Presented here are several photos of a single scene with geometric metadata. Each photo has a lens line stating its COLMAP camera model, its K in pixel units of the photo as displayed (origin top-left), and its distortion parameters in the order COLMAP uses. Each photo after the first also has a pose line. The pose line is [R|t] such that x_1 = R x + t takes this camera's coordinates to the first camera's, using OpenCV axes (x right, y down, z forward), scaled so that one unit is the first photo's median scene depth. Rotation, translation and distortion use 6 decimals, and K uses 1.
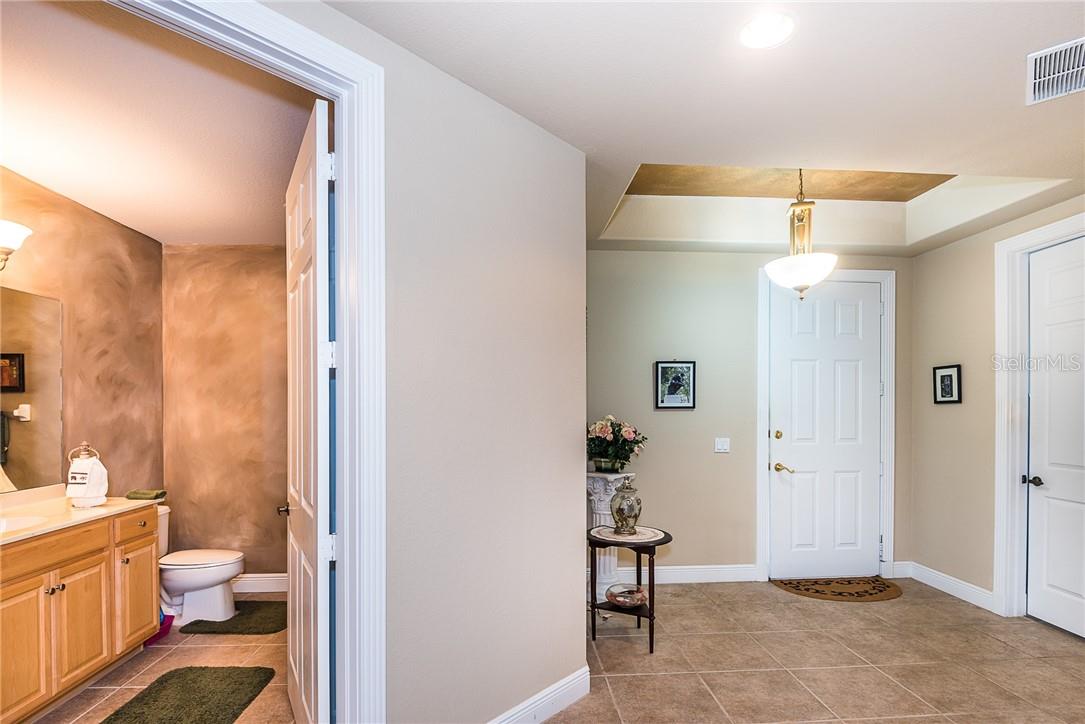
lens RADIAL K [[551.9, 0, 542.1], [0, 551.9, 414.8], [0, 0, 1]] dist [-0.002095, -0.012717]
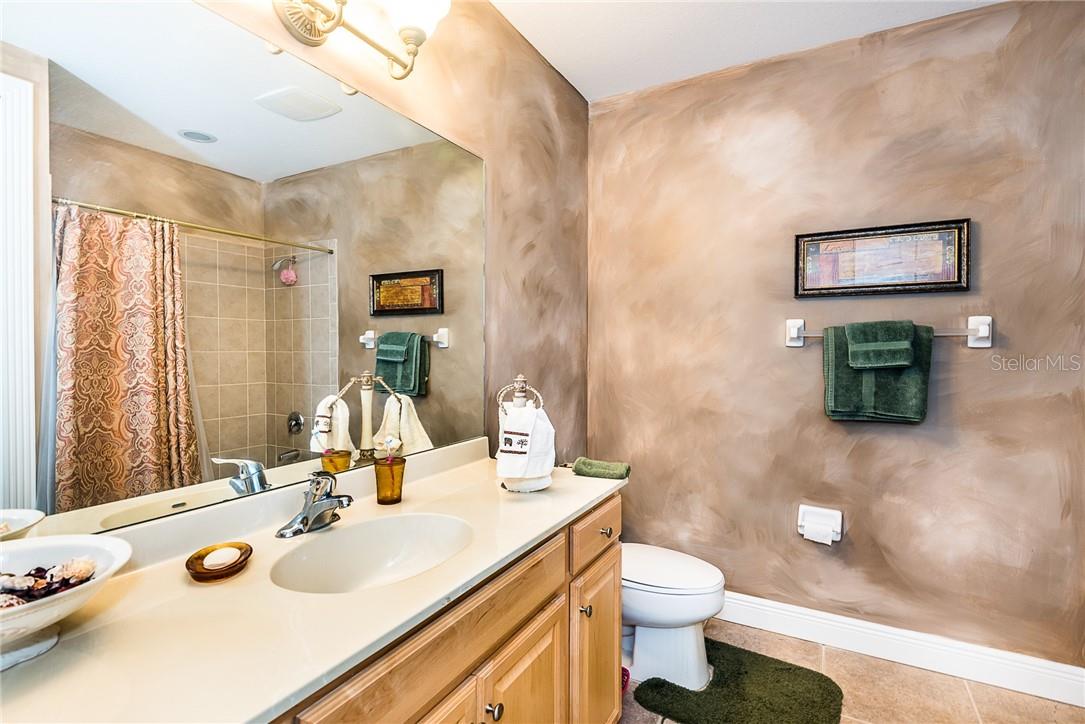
lens RADIAL K [[506.2, 0, 547.9], [0, 506.2, 363.2], [0, 0, 1]] dist [0.003497, -0.000386]
pose [[0.845874, 0.017379, -0.533100, -0.390184], [-0.008985, 0.999791, 0.018337, 0.019733], [0.533308, -0.010721, 0.845853, 0.418852]]
